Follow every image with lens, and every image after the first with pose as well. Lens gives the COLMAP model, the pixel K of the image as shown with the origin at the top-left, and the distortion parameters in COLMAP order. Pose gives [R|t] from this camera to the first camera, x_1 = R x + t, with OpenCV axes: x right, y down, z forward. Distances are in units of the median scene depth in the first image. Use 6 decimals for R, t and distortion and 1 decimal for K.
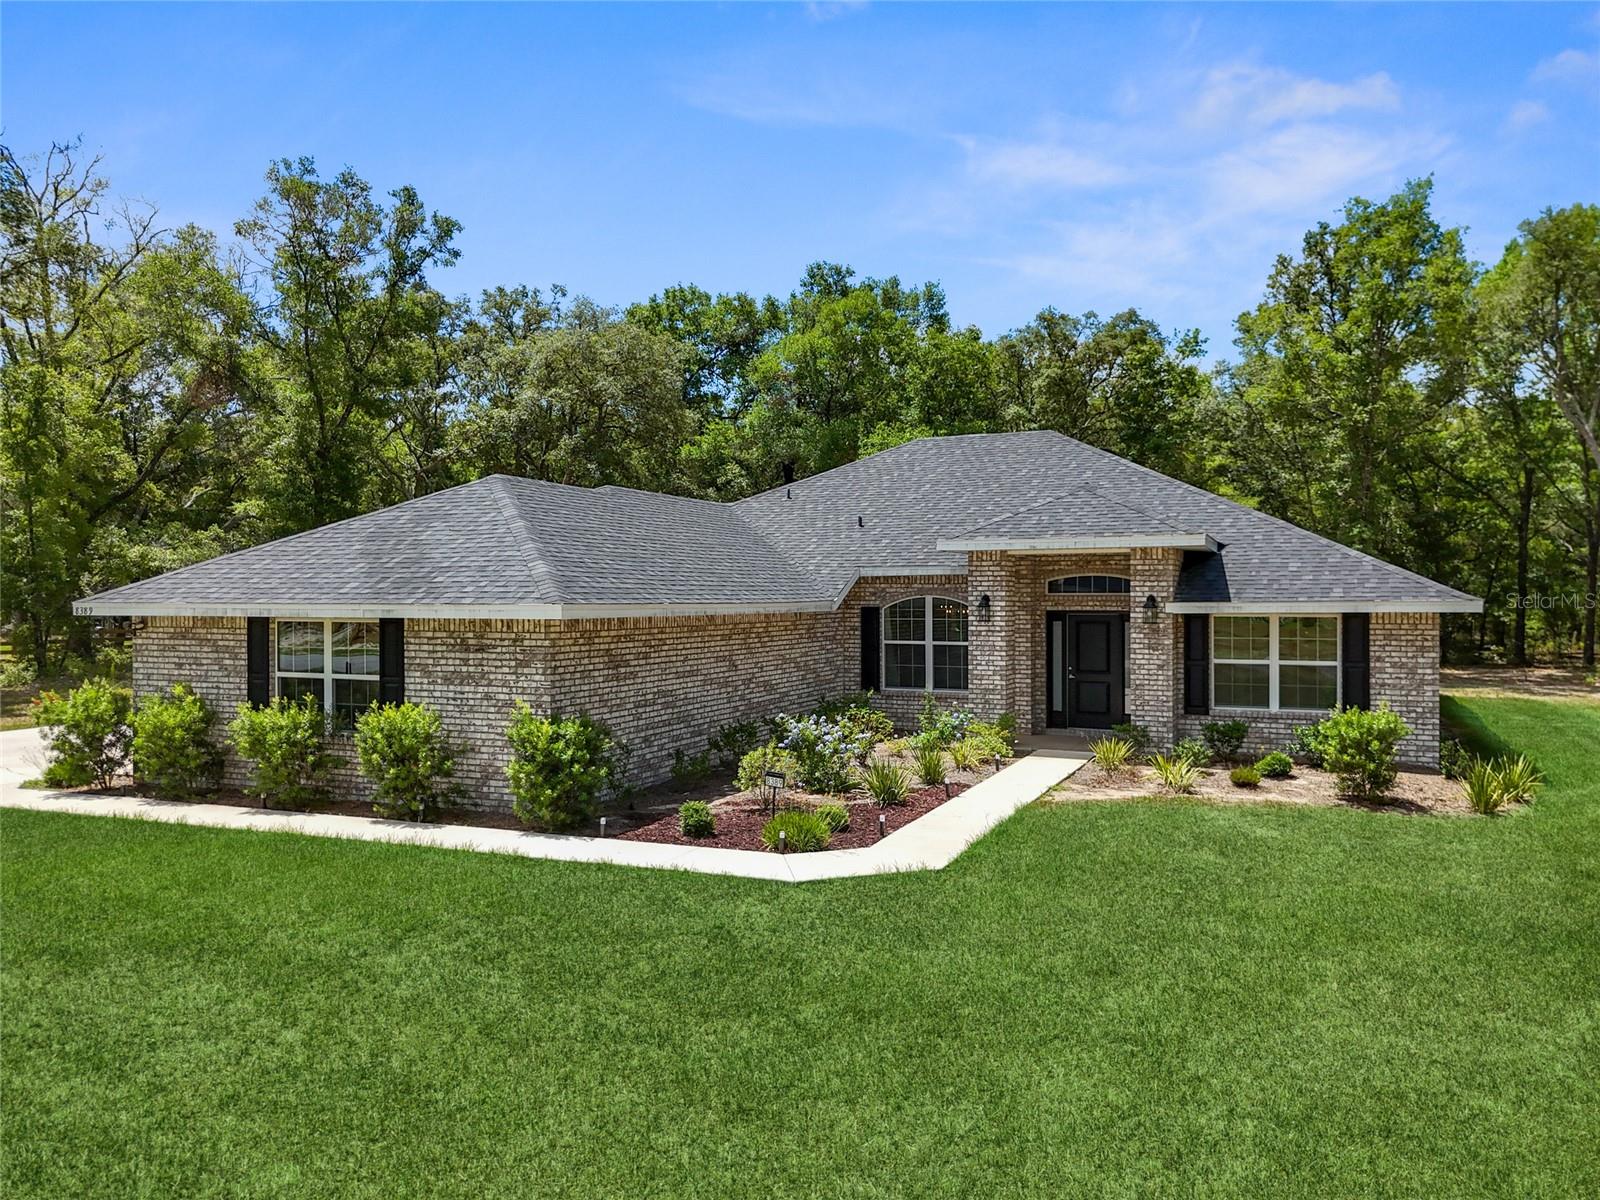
lens RADIAL K [[1176.1, 0, 800.0], [0, 1176.1, 600.0], [0, 0, 1]] dist [0.084039, -0.118295]
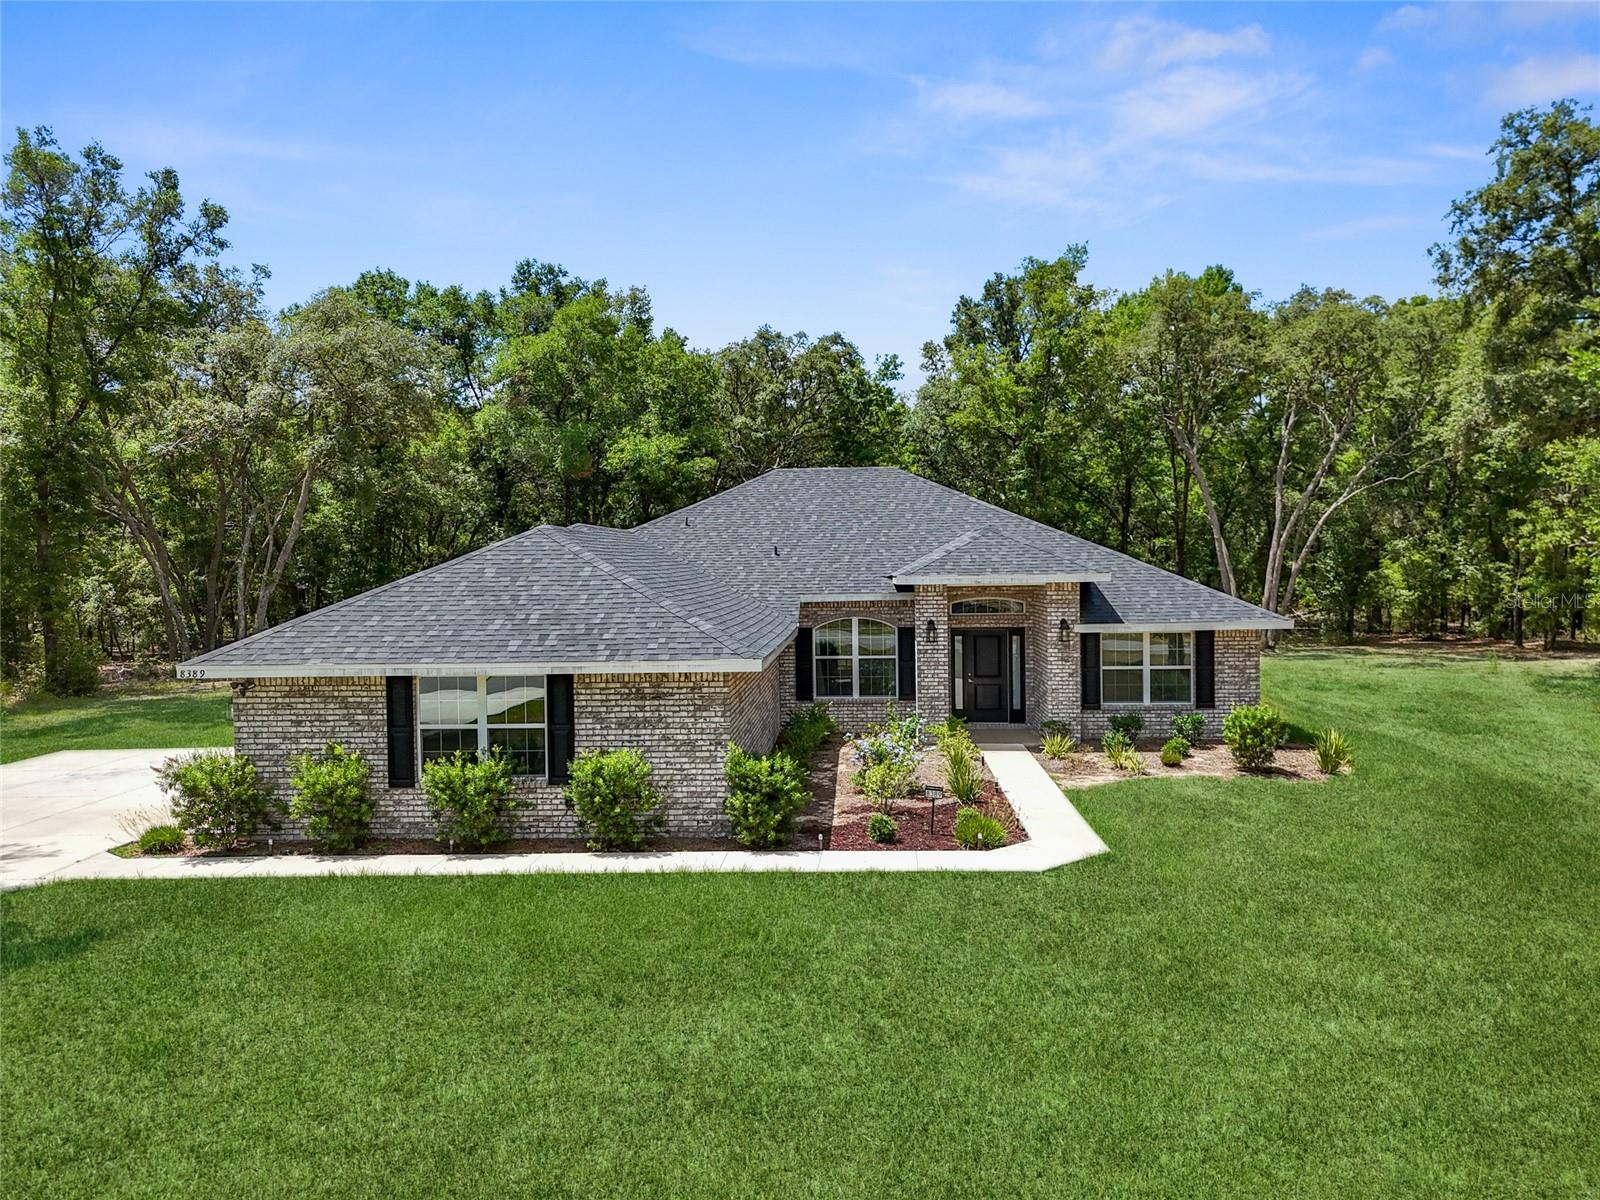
lens RADIAL K [[1176.1, 0, 800.0], [0, 1176.1, 600.0], [0, 0, 1]] dist [0.084039, -0.118295]
pose [[0.933380, -0.023148, 0.358142, -0.431740], [0.014253, 0.999521, 0.027456, -0.064476], [-0.358606, -0.020522, 0.933263, -0.090551]]
